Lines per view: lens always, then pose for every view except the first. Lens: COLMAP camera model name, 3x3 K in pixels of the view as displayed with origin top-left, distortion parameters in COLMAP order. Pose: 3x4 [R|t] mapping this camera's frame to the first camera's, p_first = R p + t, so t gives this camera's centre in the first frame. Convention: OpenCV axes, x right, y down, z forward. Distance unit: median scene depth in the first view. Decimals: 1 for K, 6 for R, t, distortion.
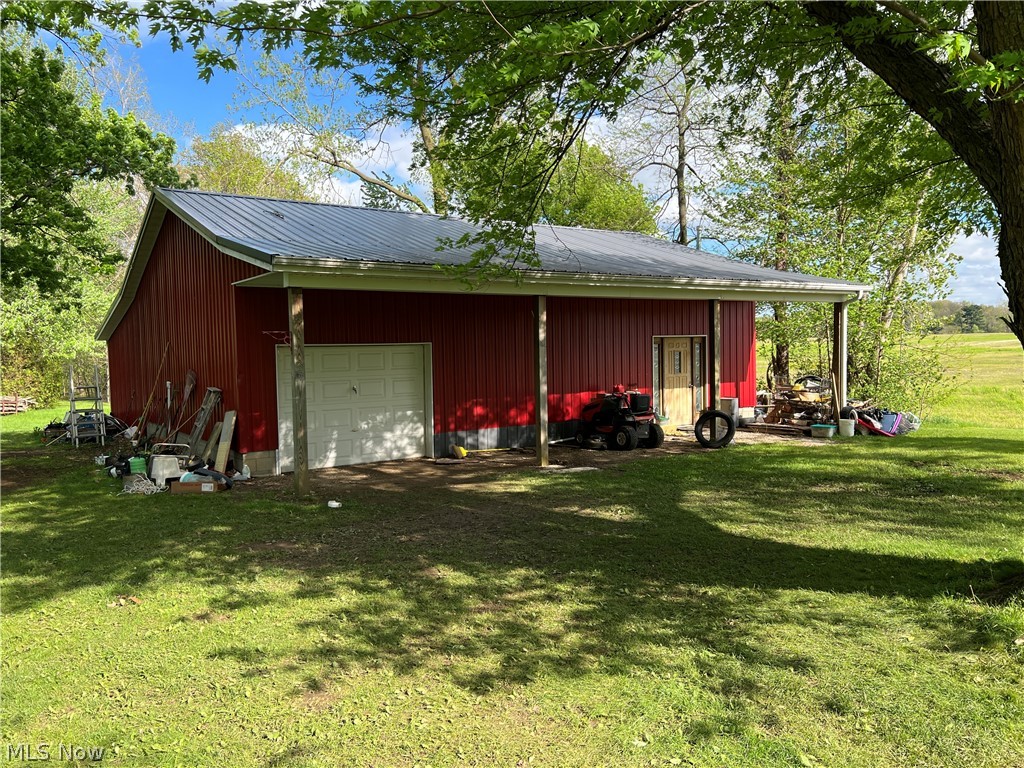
lens RADIAL K [[775.0, 0, 512.3], [0, 775.0, 382.8], [0, 0, 1]] dist [0.069763, -0.069116]
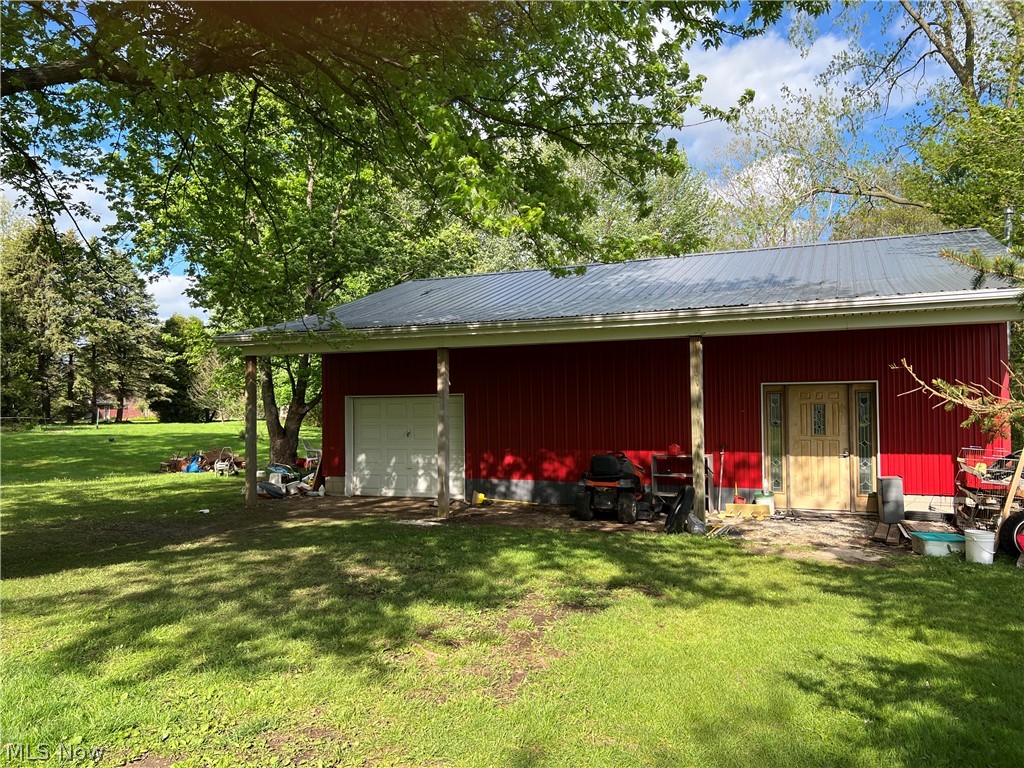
lens RADIAL K [[775.0, 0, 512.2], [0, 775.0, 384.9], [0, 0, 1]] dist [0.069763, -0.069116]
pose [[0.553626, -0.013016, -0.832664, 0.803493], [-0.040458, 0.998277, -0.042504, -0.019390], [0.831782, 0.057220, 0.552145, 0.431087]]
